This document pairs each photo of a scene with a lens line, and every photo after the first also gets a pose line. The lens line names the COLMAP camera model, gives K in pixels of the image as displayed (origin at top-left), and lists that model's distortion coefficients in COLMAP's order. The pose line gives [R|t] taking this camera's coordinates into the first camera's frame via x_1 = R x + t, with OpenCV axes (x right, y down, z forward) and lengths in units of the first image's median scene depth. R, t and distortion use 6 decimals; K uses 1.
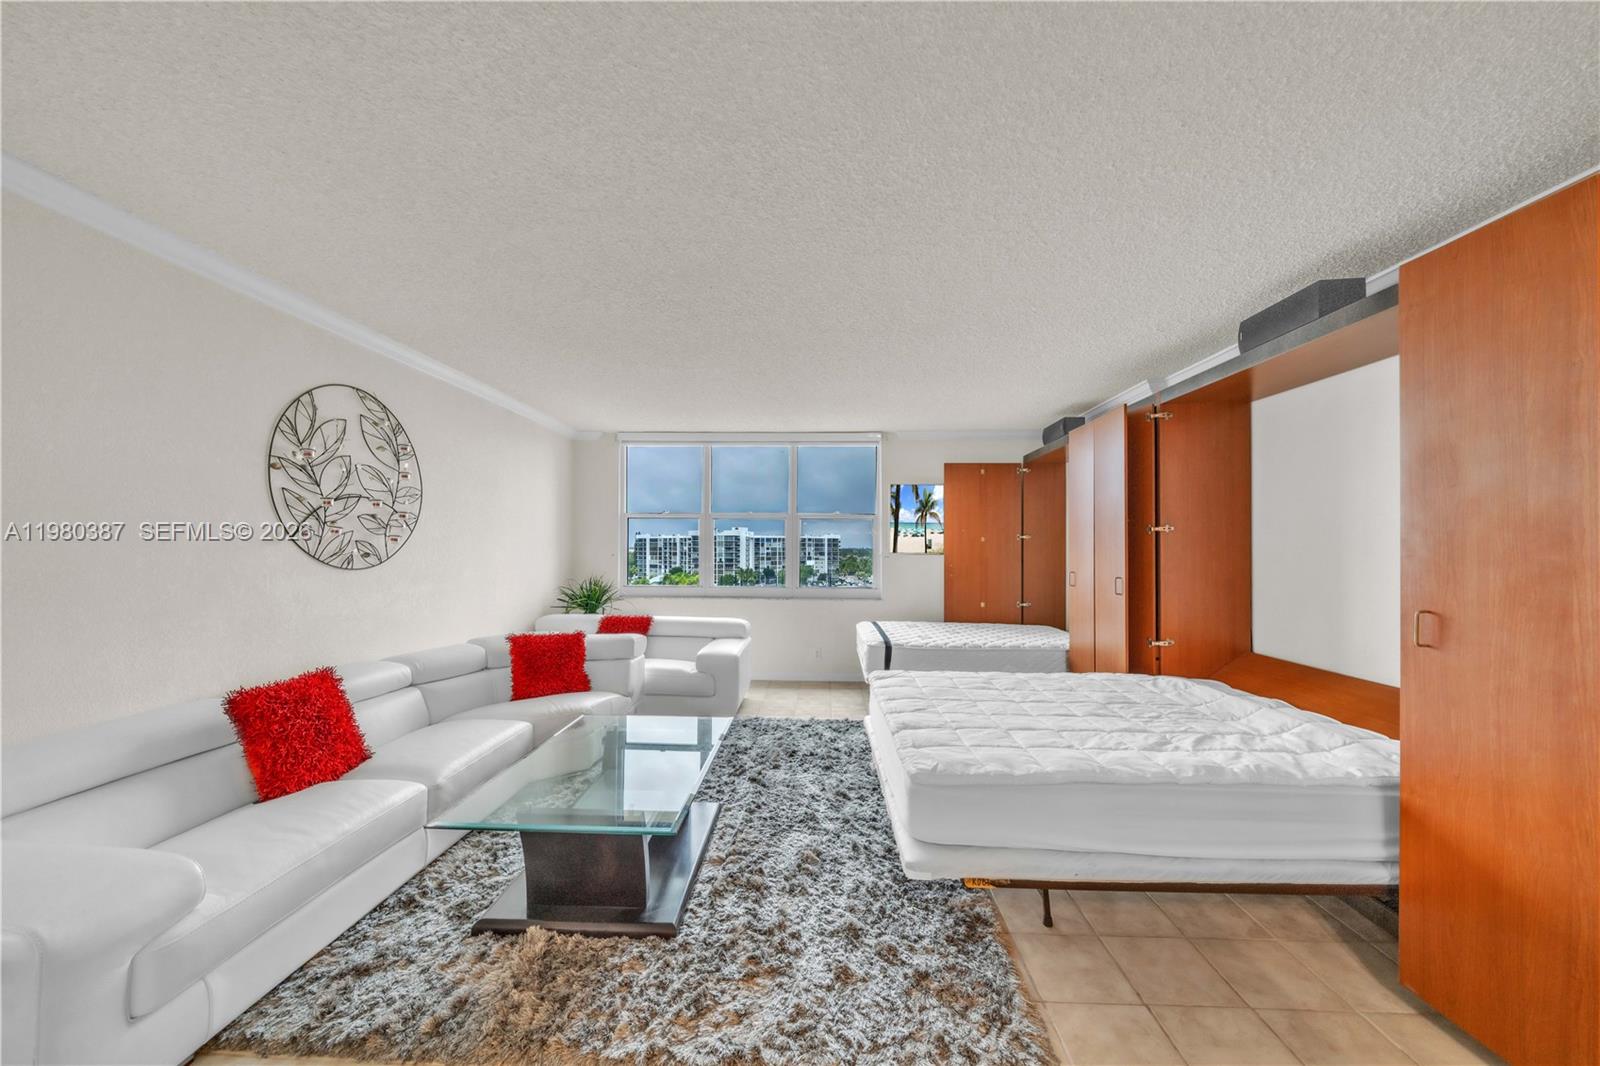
lens RADIAL K [[561.9, 0, 800.5], [0, 561.9, 540.0], [0, 0, 1]] dist [-0.004600, 0.000098]
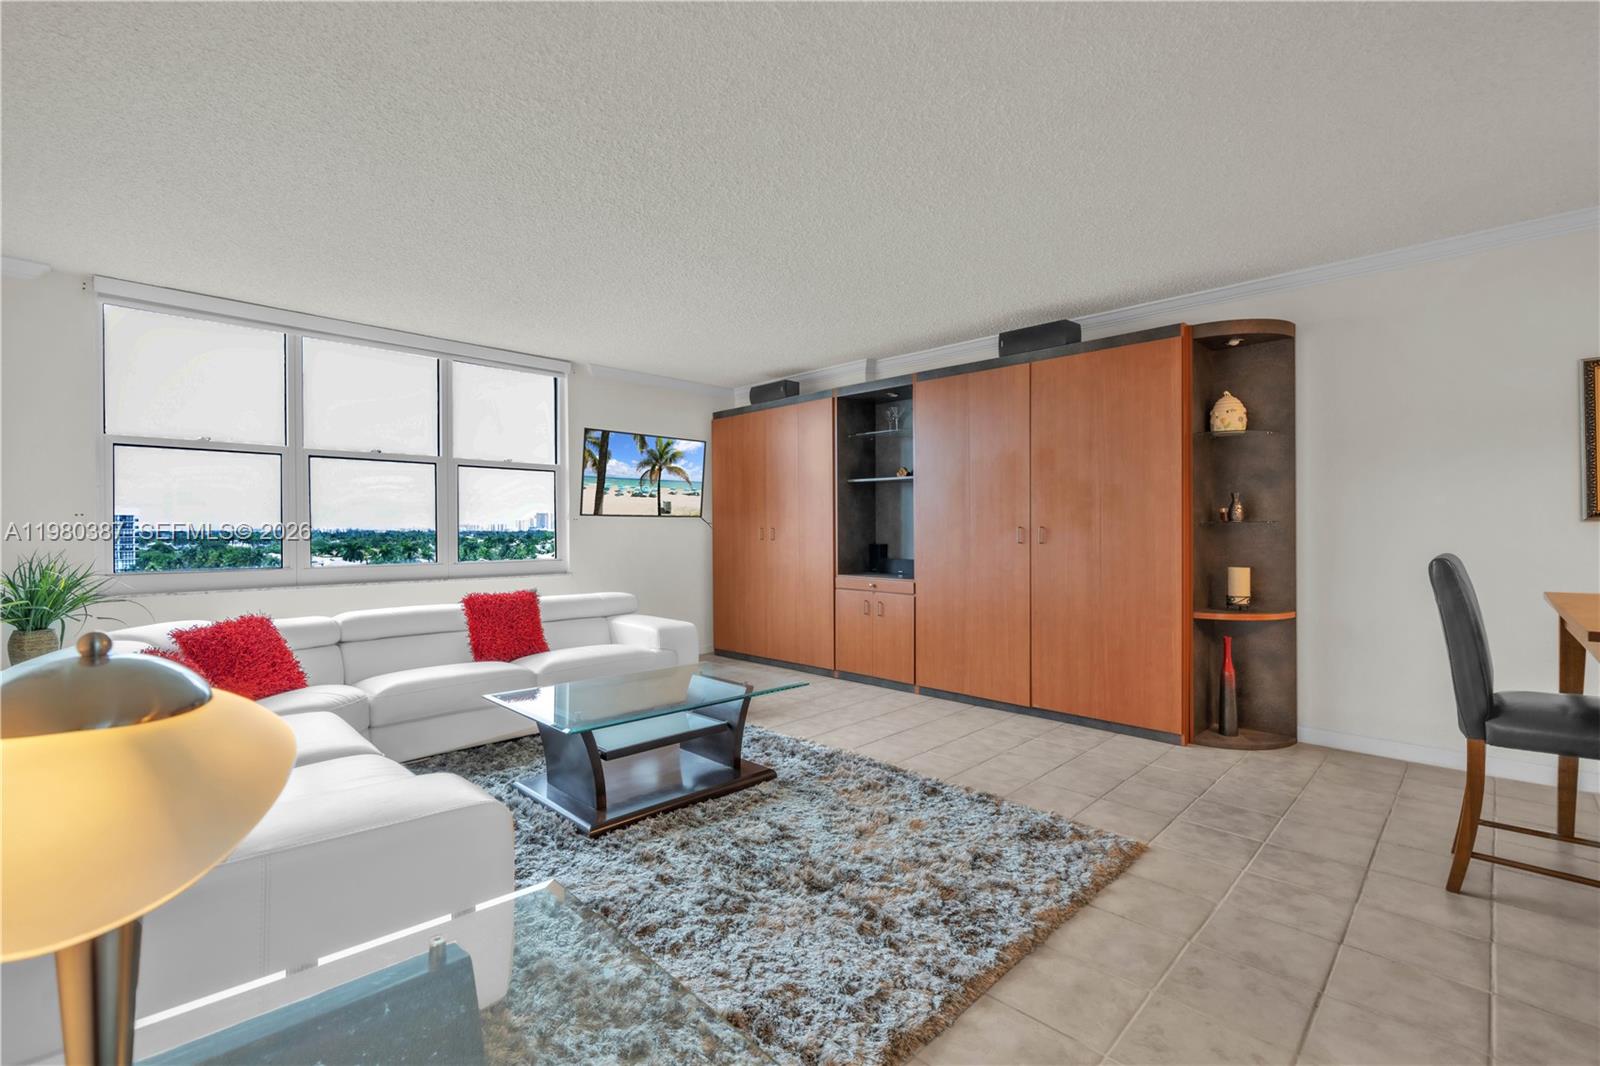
lens RADIAL K [[722.1, 0, 798.7], [0, 722.1, 528.2], [0, 0, 1]] dist [0.000885, -0.000203]
pose [[0.657226, -0.006537, 0.753665, -0.768856], [0.003843, 0.999978, 0.005323, 0.067239], [-0.753684, -0.000602, 0.657237, 0.192074]]
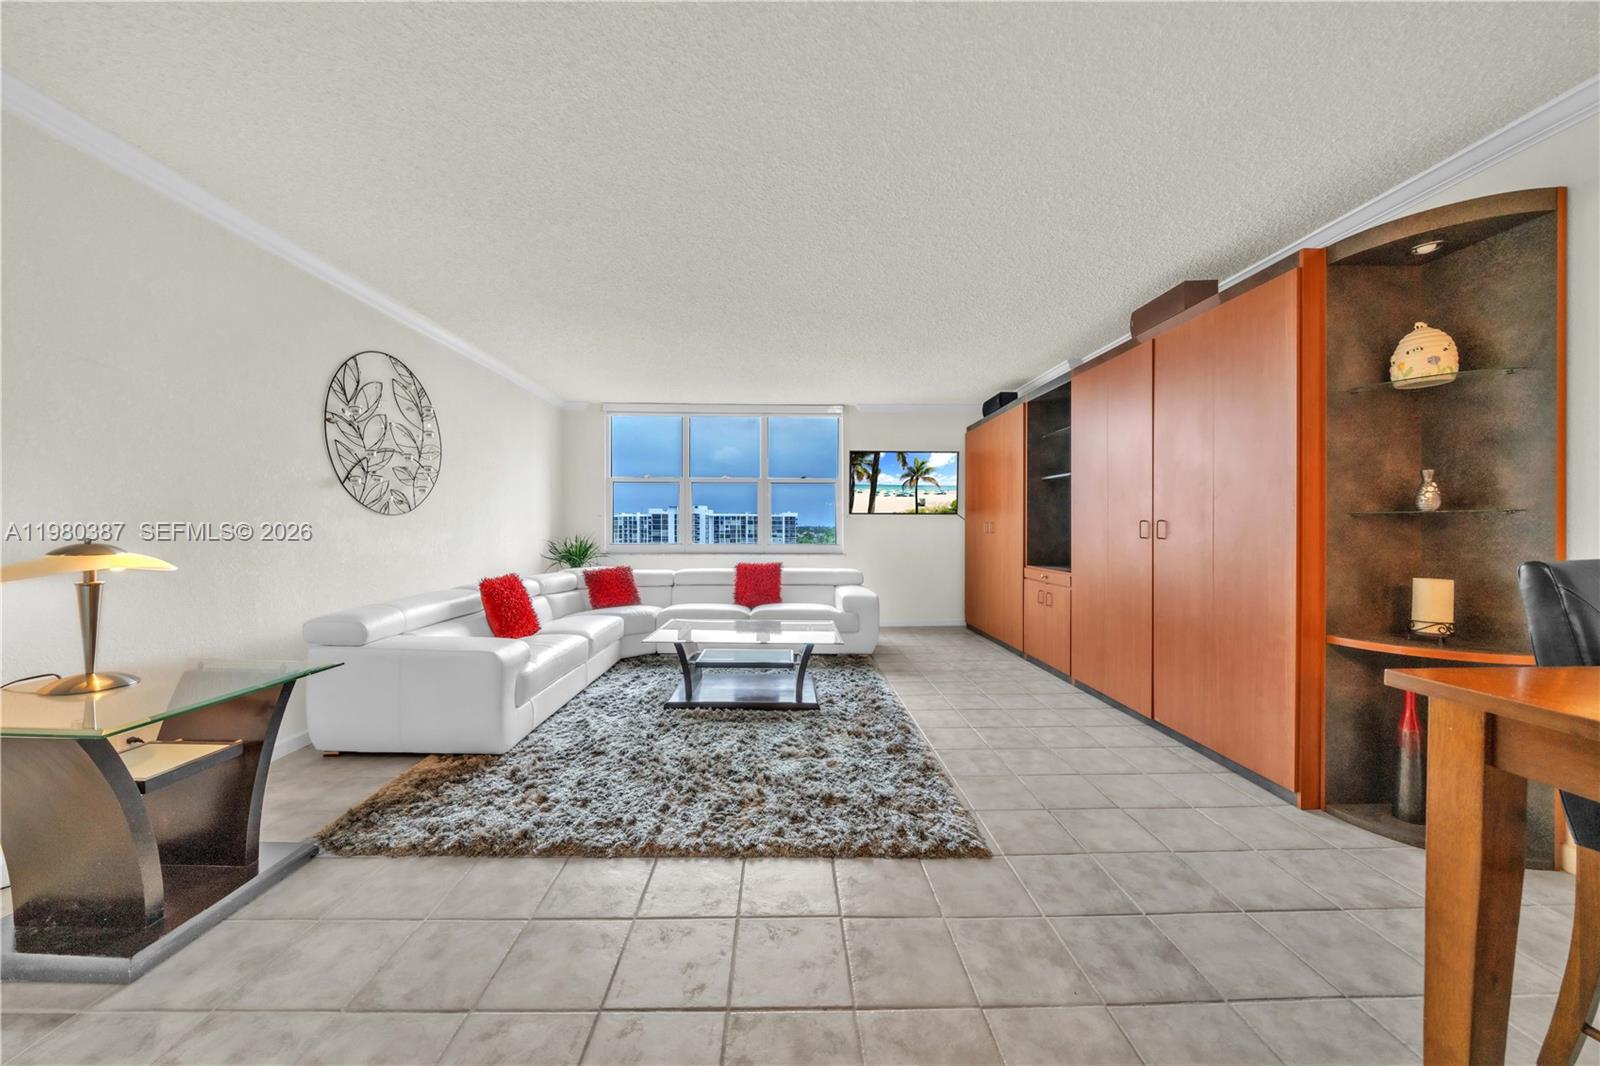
lens RADIAL K [[561.9, 0, 789.4], [0, 561.9, 532.8], [0, 0, 1]] dist [-0.004600, 0.000098]
pose [[0.997992, -0.004223, 0.063203, -0.060093], [0.003319, 0.999891, 0.014406, 0.078888], [-0.063257, -0.014168, 0.997897, -0.198797]]
